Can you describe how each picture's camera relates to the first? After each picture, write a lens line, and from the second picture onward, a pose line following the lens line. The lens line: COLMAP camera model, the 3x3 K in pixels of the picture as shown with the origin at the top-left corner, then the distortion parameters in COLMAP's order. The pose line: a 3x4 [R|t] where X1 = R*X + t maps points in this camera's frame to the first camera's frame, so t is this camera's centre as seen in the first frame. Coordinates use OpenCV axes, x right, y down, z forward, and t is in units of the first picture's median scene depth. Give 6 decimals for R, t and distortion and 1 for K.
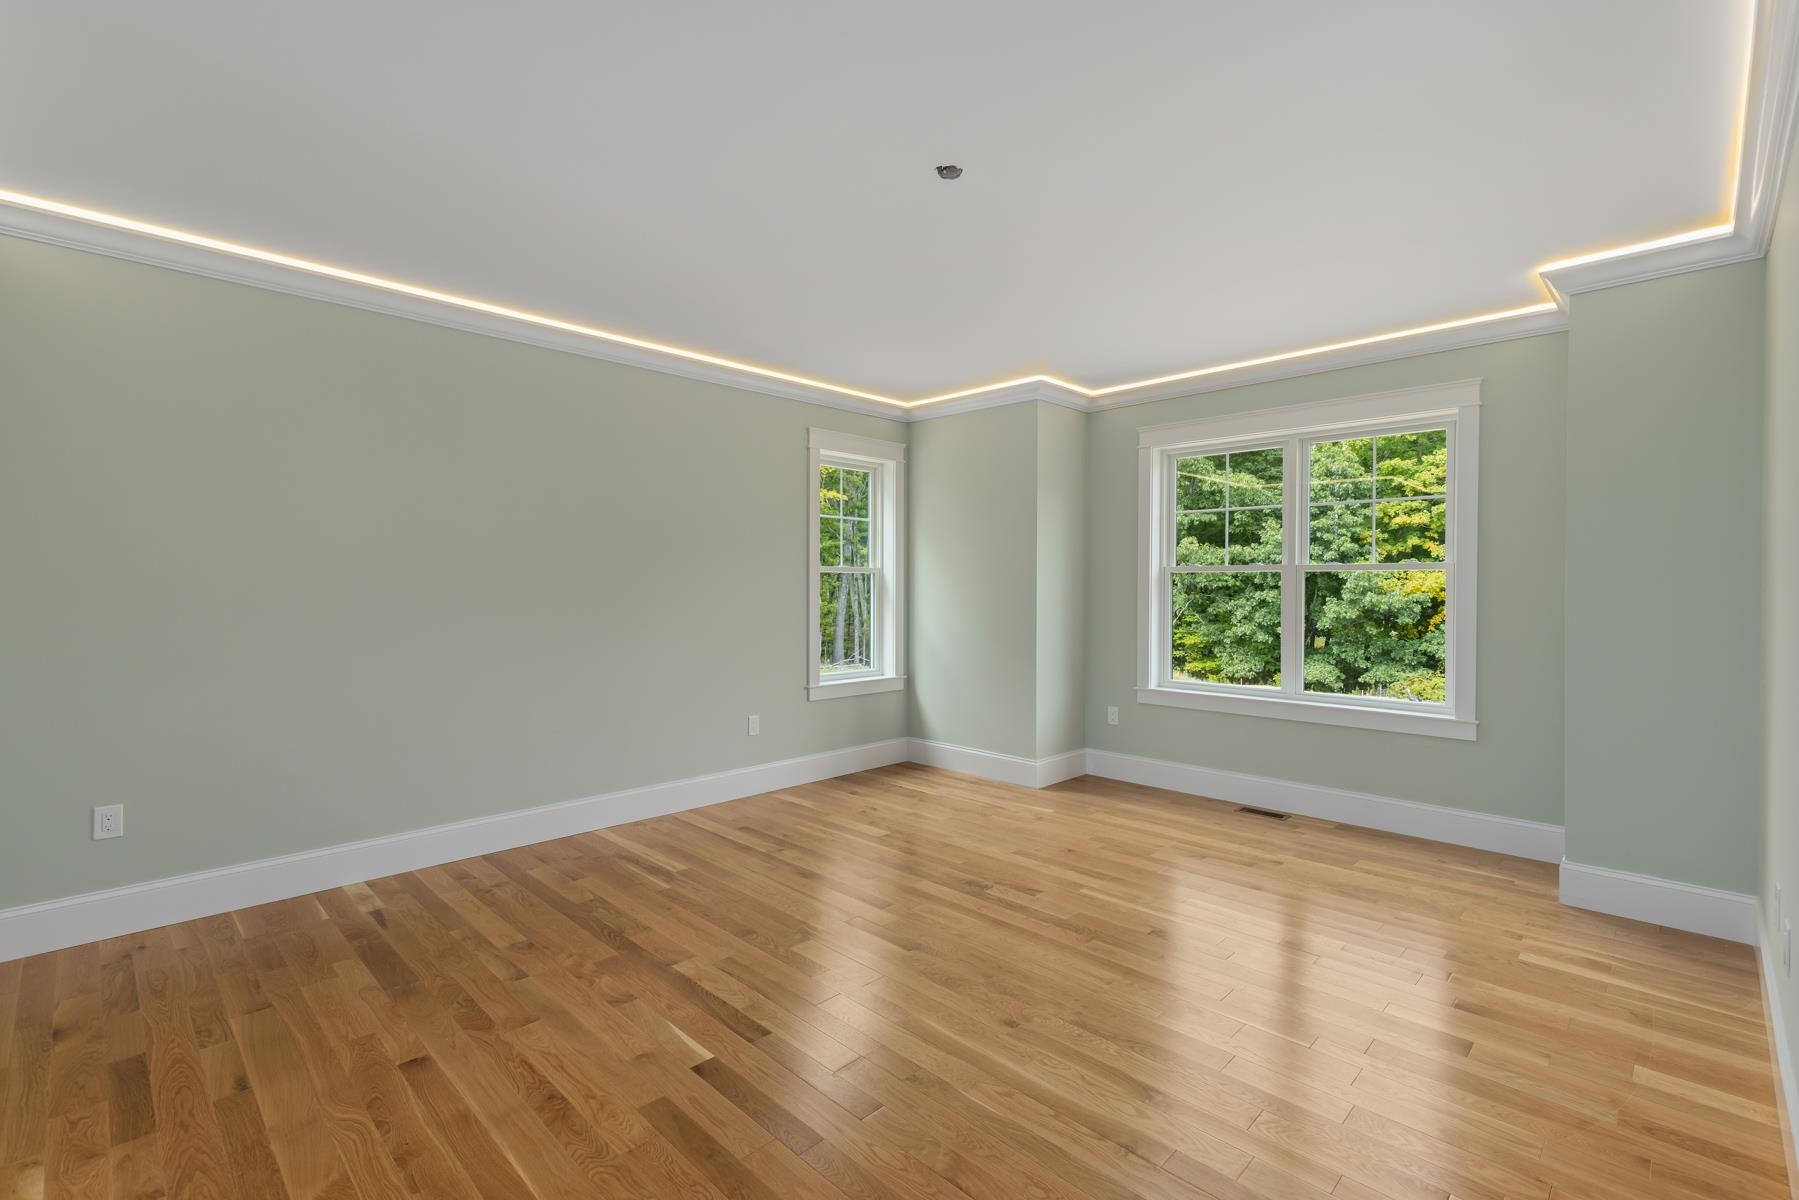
lens RADIAL K [[799.1, 0, 914.7], [0, 799.1, 596.1], [0, 0, 1]] dist [0.009266, -0.000302]
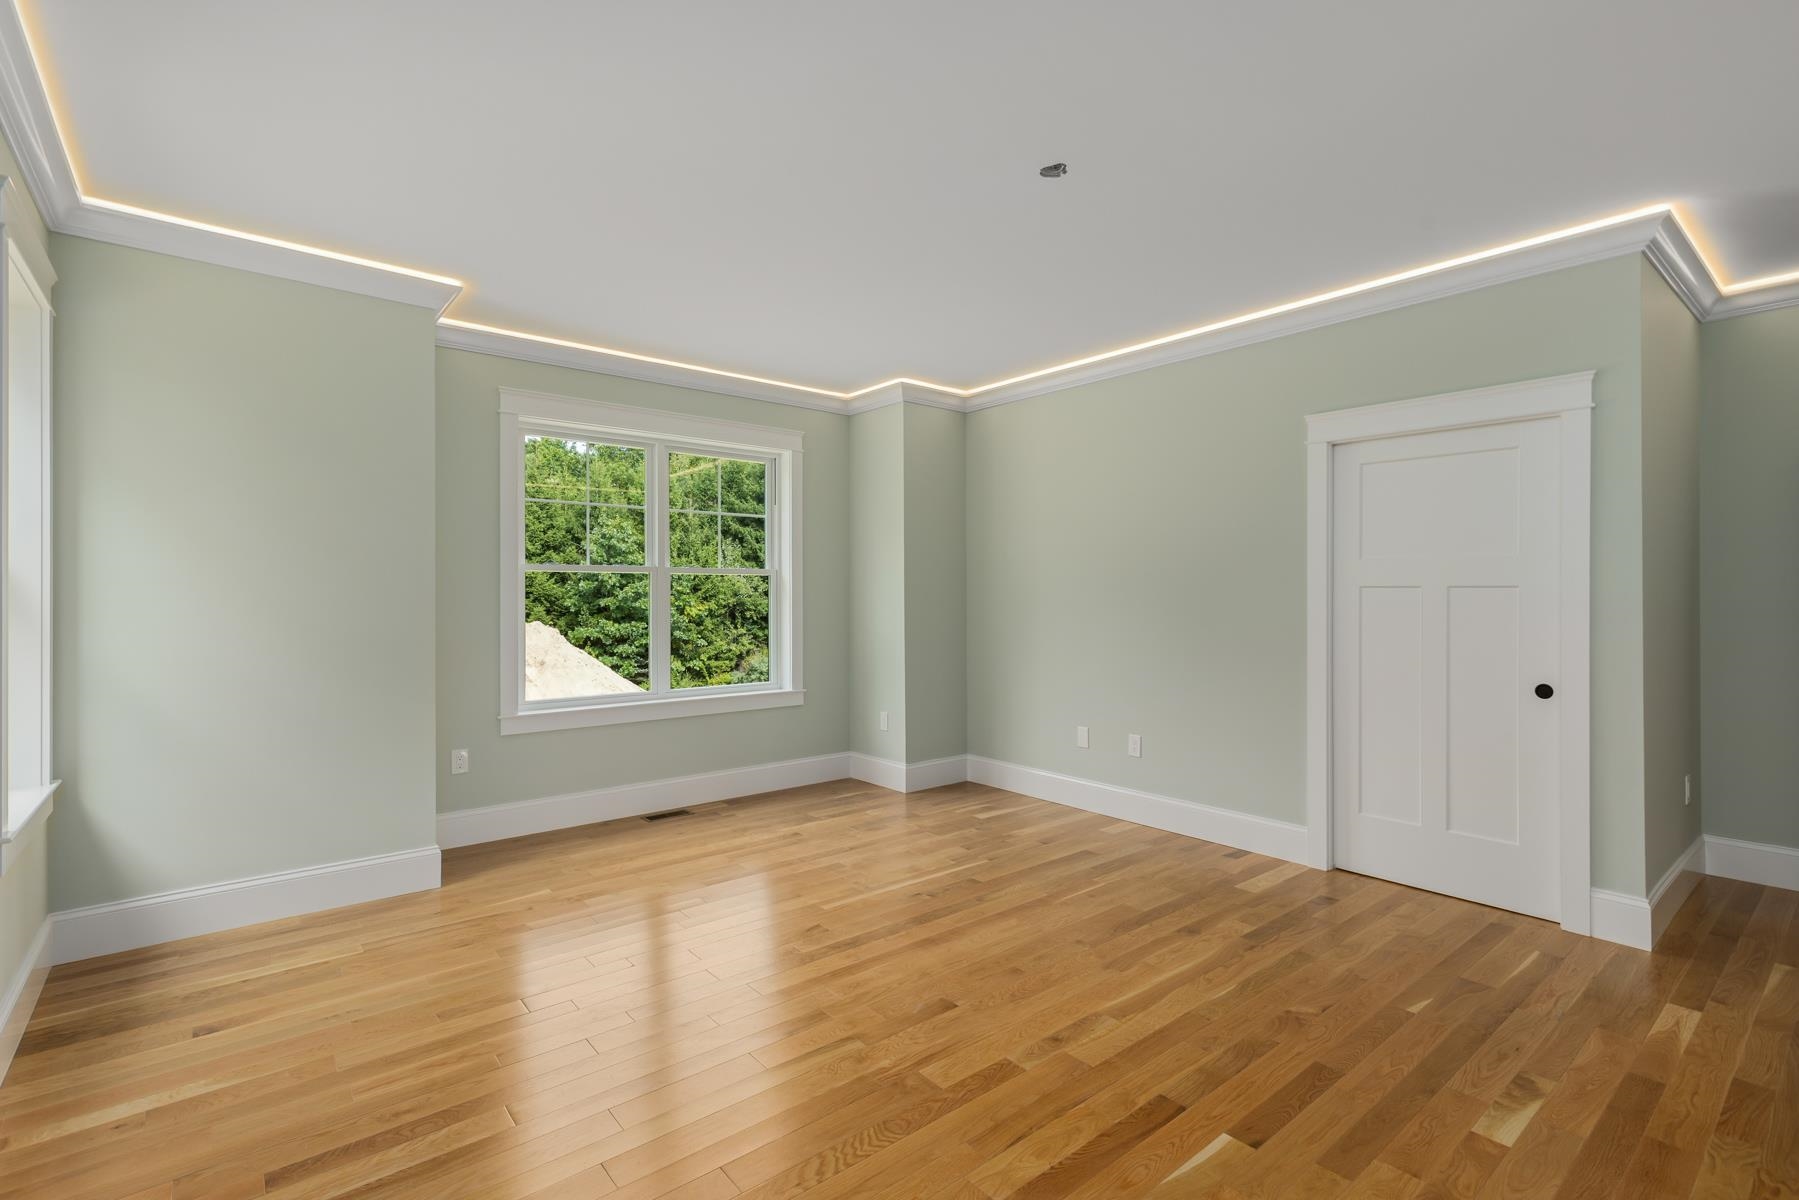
lens RADIAL K [[824.9, 0, 905.1], [0, 824.9, 590.6], [0, 0, 1]] dist [0.010406, -0.000561]
pose [[0.111090, 0.003253, 0.993805, -0.729955], [0.014408, 0.999884, -0.004883, 0.001268], [-0.993706, 0.014861, 0.111031, 0.774938]]
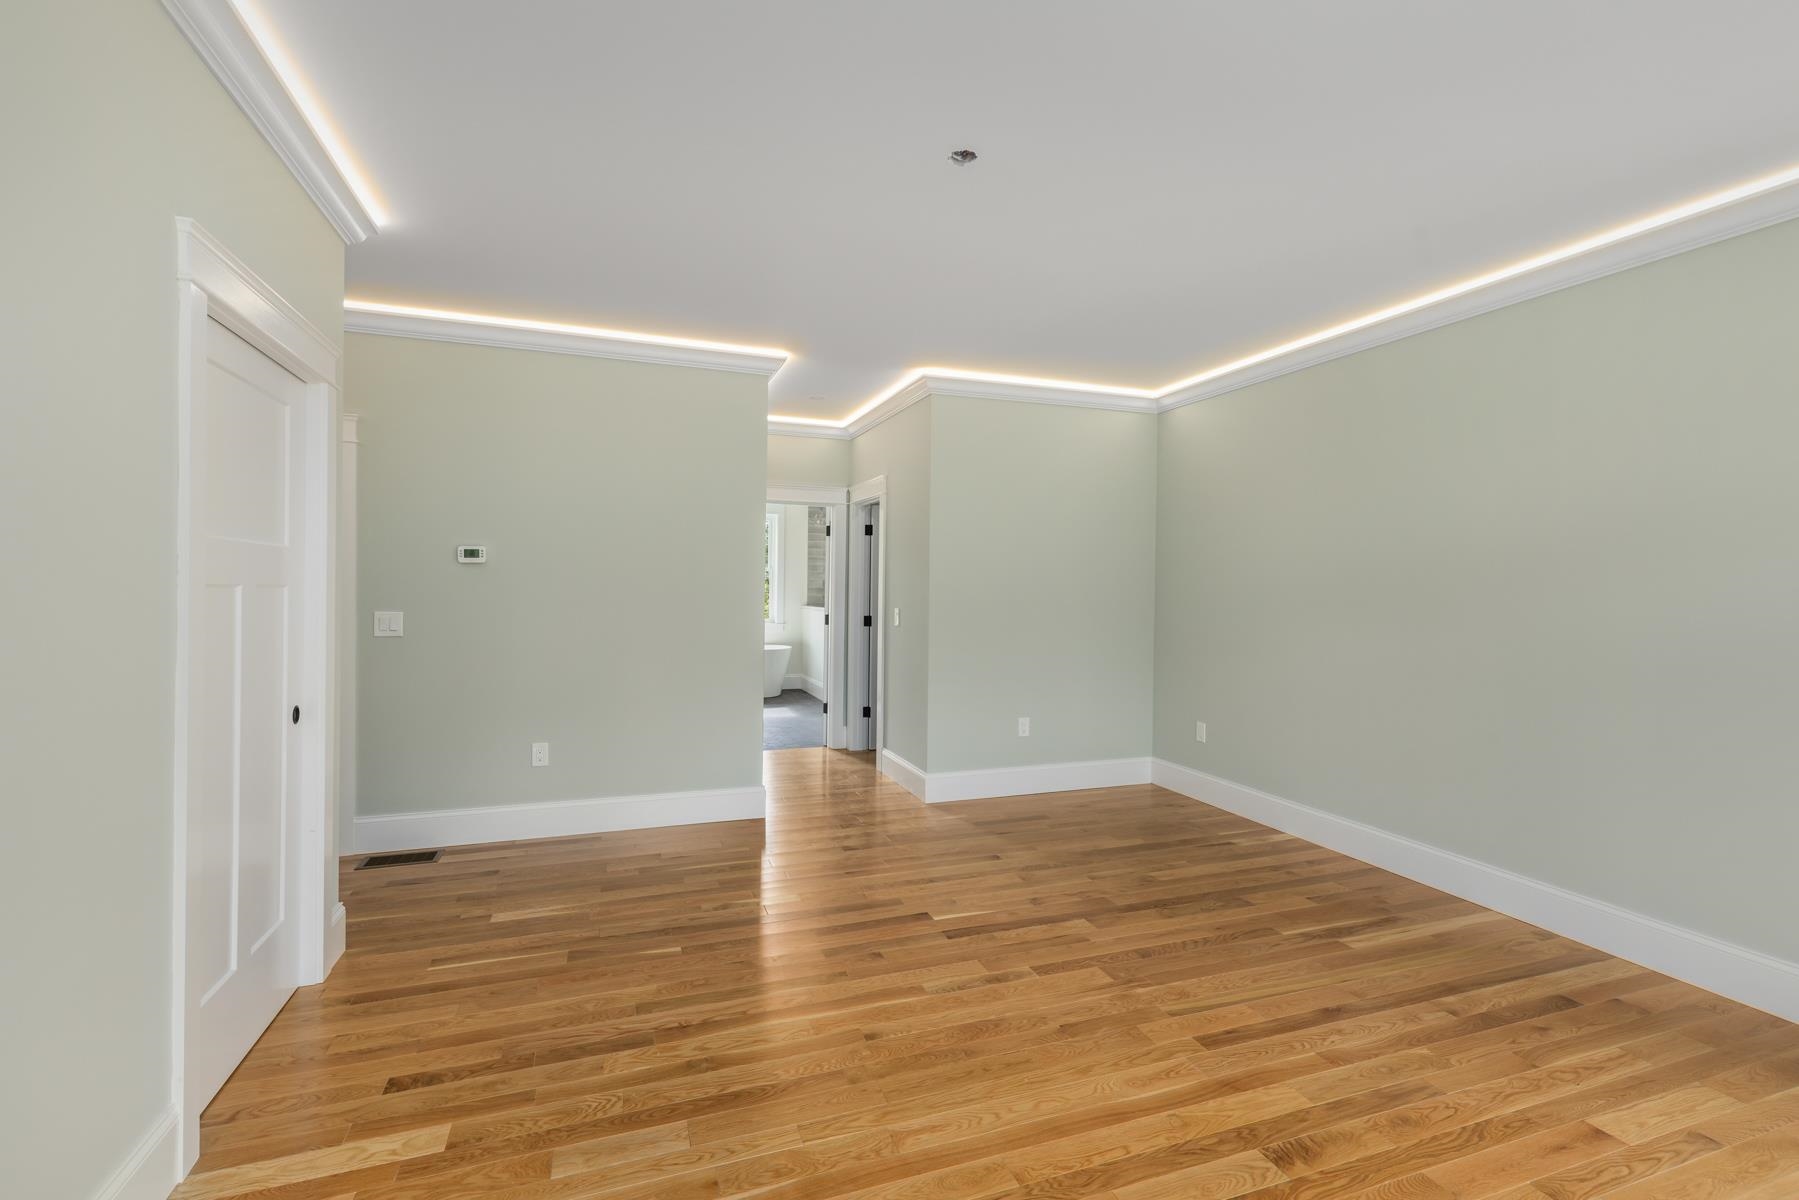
lens RADIAL K [[822.4, 0, 910.9], [0, 822.4, 585.7], [0, 0, 1]] dist [0.010099, -0.000560]
pose [[-0.430468, -0.007376, -0.902576, 0.689135], [-0.025751, 0.999660, 0.004112, -0.014892], [0.902238, 0.025012, -0.430512, 0.994053]]
